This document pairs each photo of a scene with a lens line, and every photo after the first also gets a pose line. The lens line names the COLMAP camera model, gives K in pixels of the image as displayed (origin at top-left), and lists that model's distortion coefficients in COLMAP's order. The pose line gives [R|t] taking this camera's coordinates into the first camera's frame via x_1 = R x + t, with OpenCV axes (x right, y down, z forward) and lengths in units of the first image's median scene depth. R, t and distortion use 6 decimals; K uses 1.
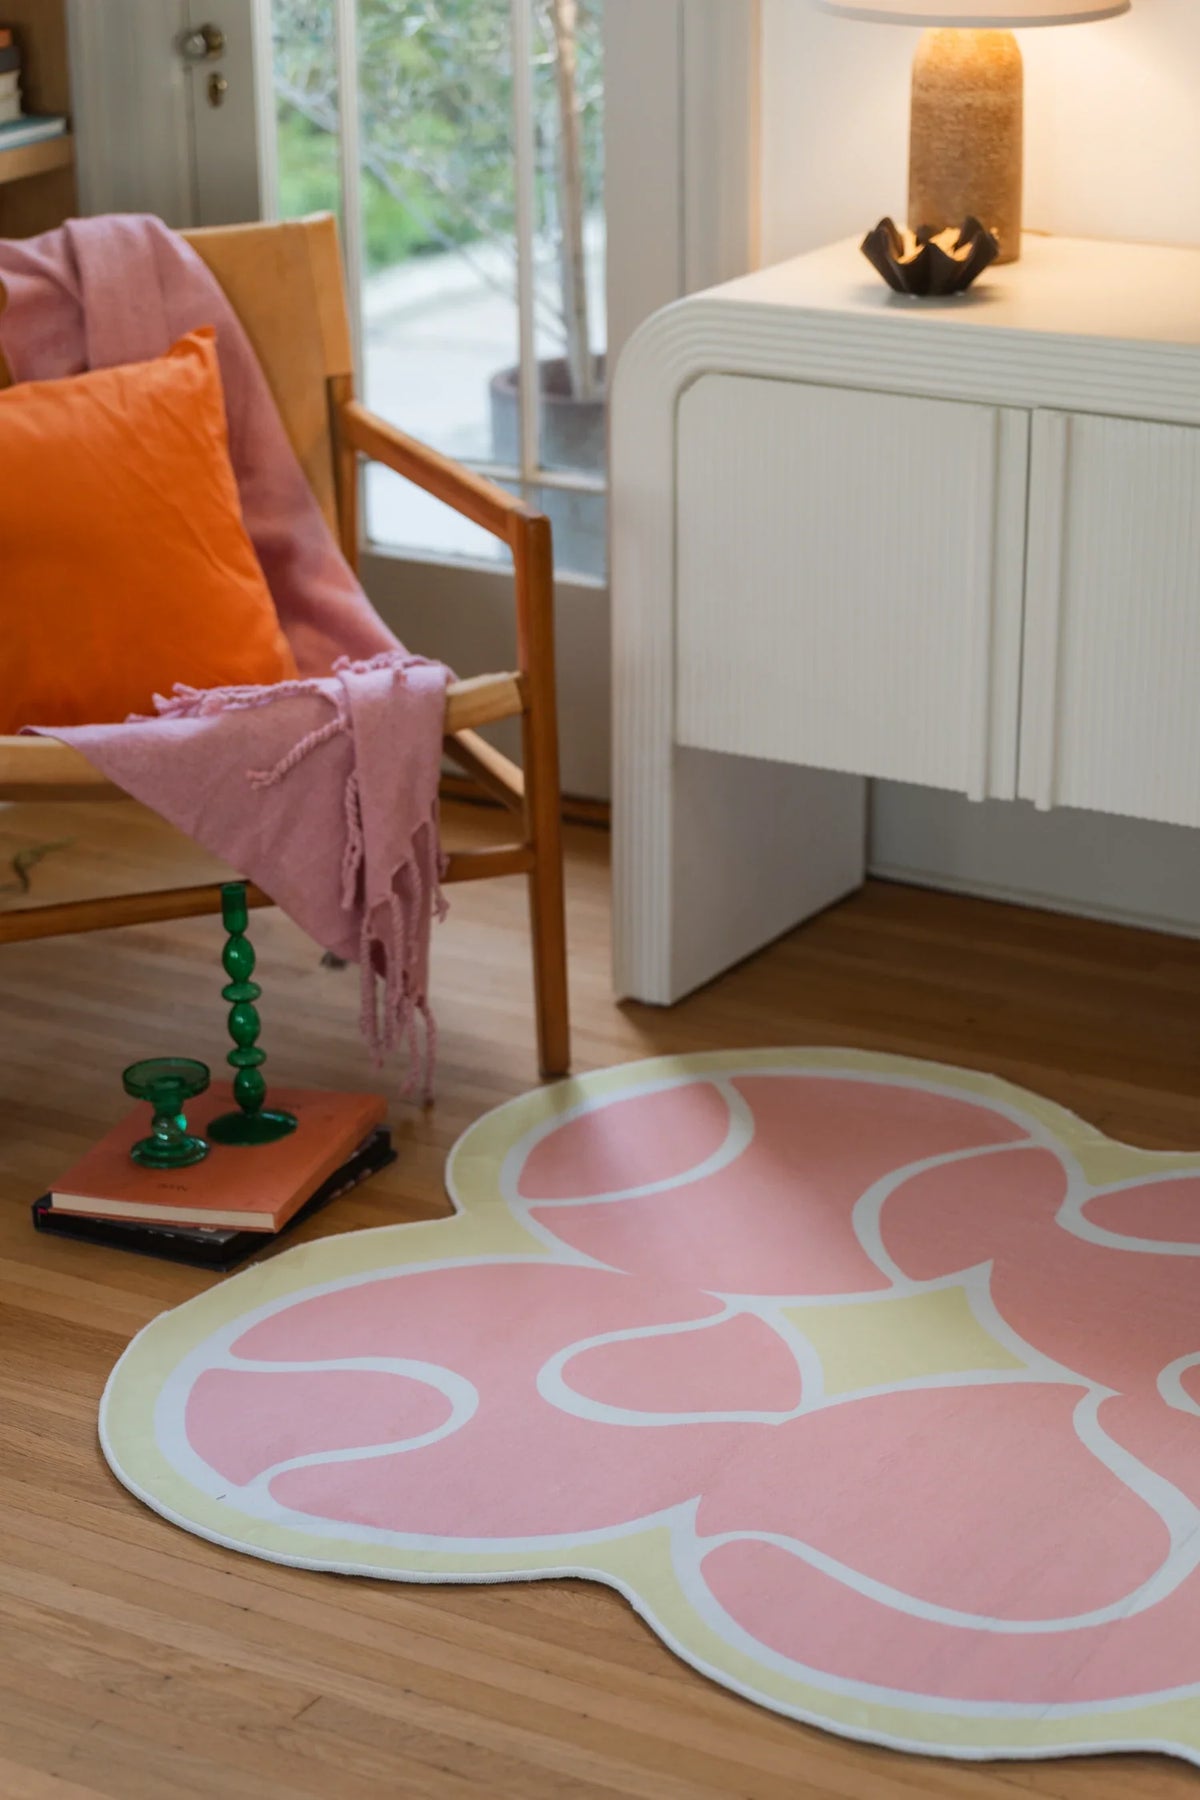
lens RADIAL K [[4159.7, 0, 599.6], [0, 4159.7, 944.1], [0, 0, 1]] dist [0.003884, -0.023871]
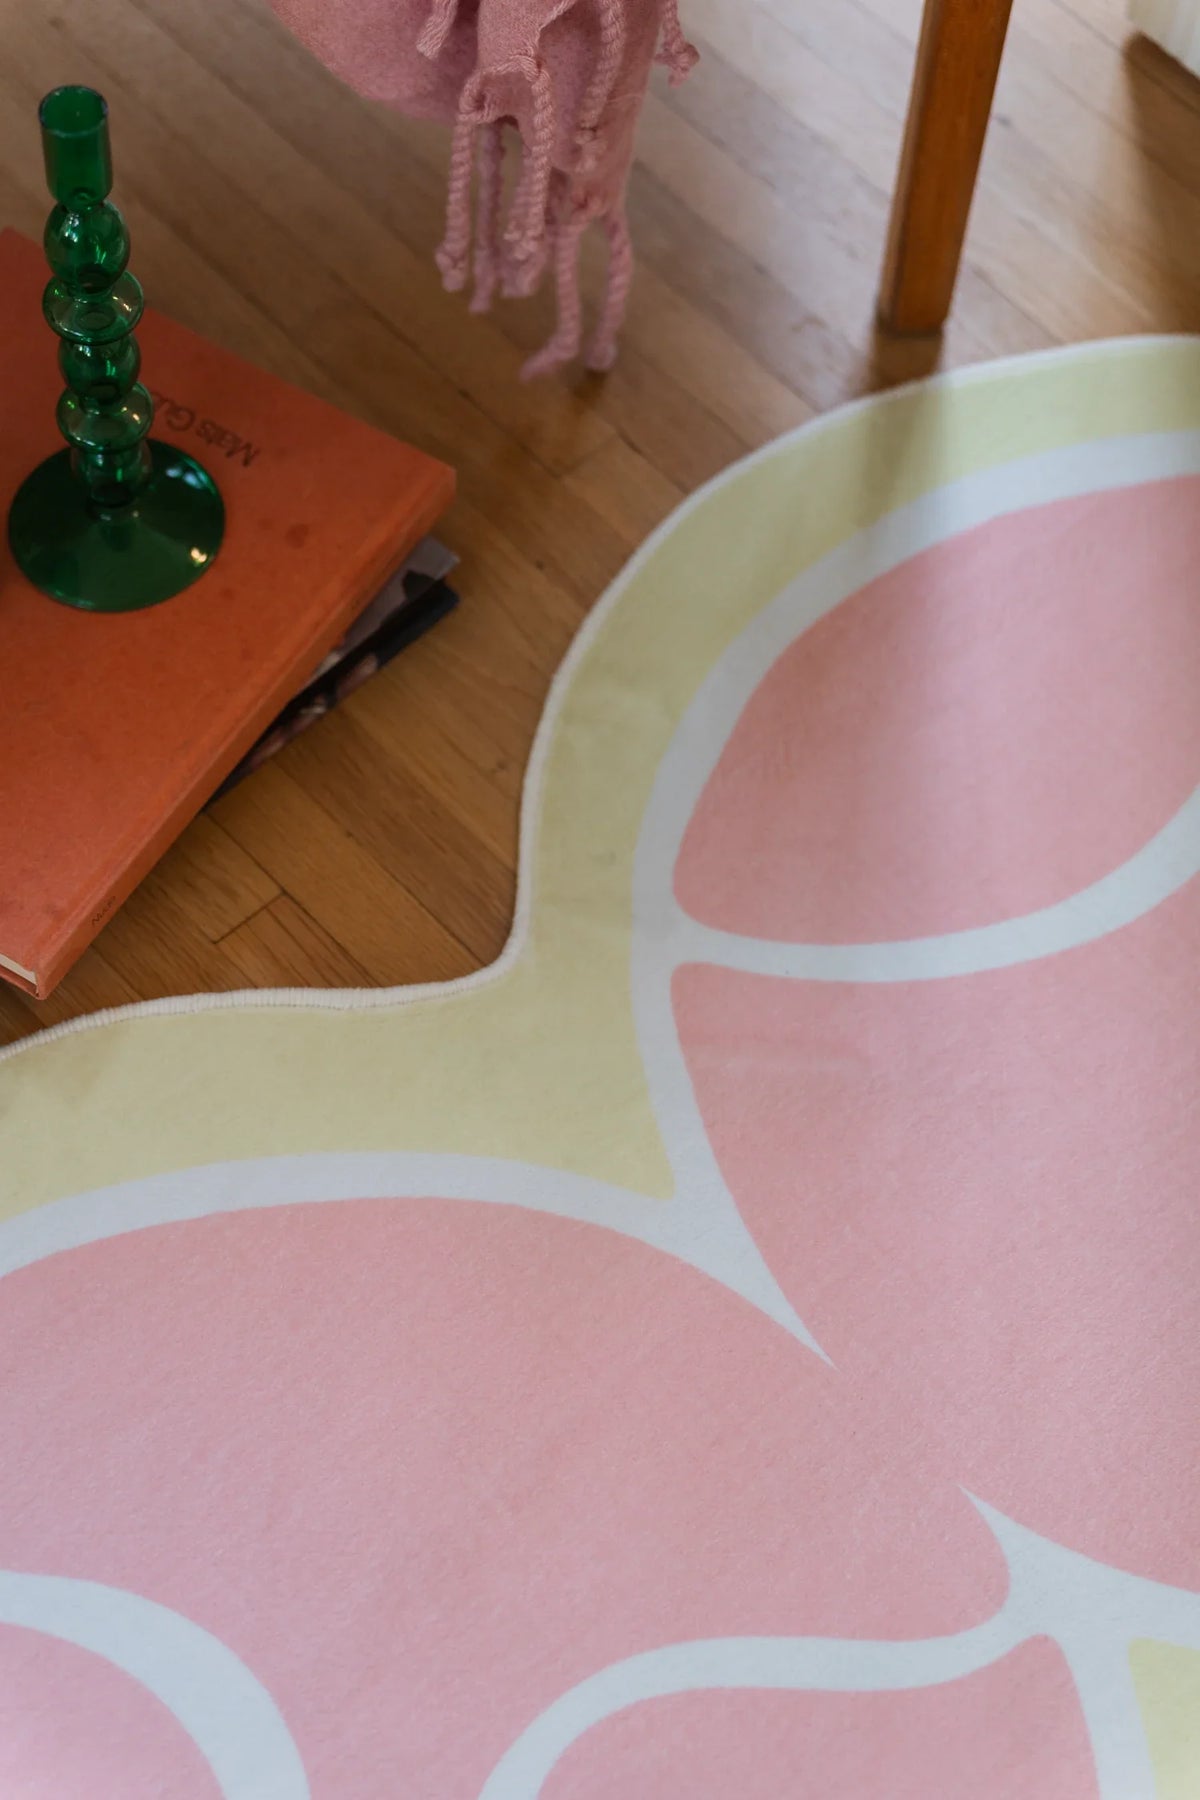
lens RADIAL K [[4925.5, 0, 595.9], [0, 4925.5, 975.2], [0, 0, 1]] dist [0.011302, -0.400906]
pose [[0.967478, 0.247117, -0.054026, 0.002044], [-0.168866, 0.789984, 0.589415, -0.220475], [0.188334, -0.561123, 0.806022, 0.574939]]
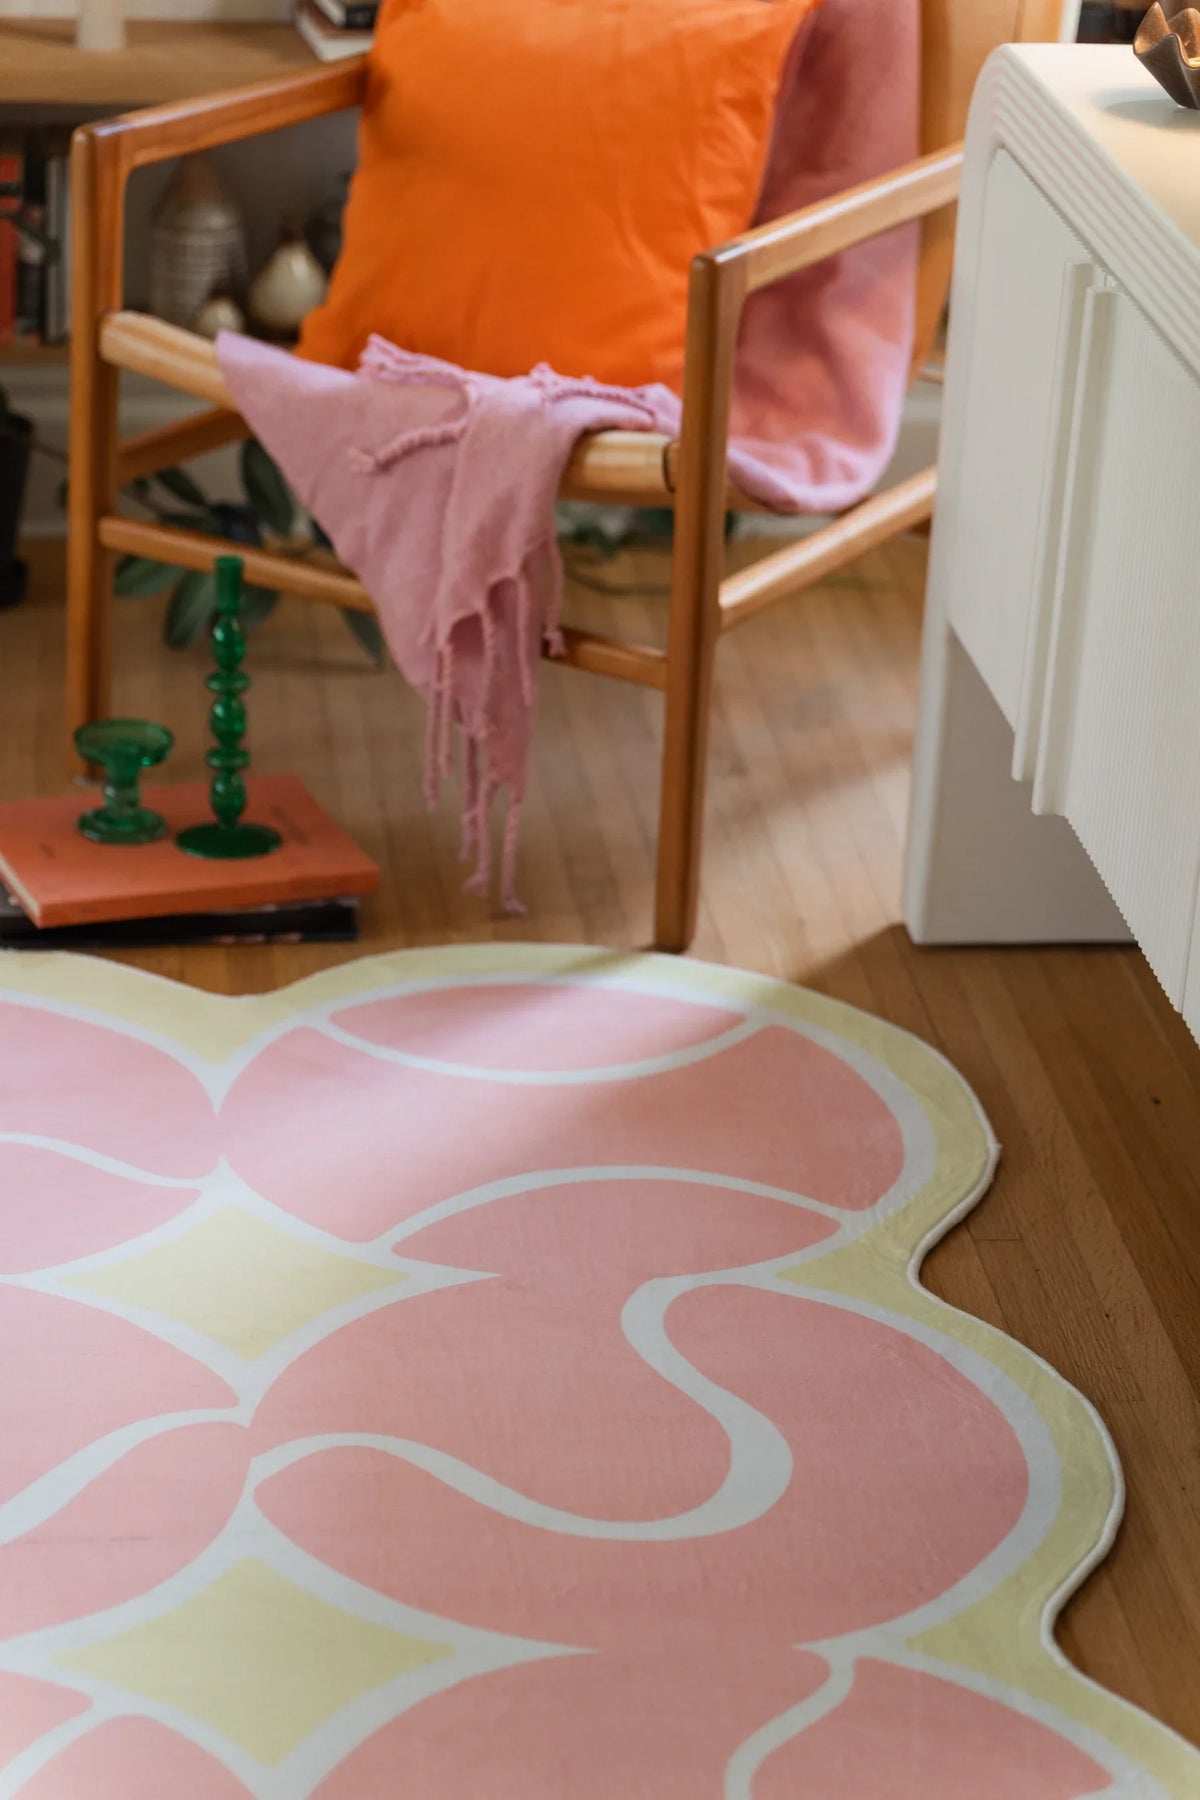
lens RADIAL K [[4925.5, 0, 595.9], [0, 4925.5, 975.2], [0, 0, 1]] dist [0.011302, -0.400906]
pose [[0.653449, 0.359914, -0.665933, 0.650592], [-0.330816, 0.927057, 0.176427, -0.134381], [0.680856, 0.105015, 0.724849, 0.312727]]
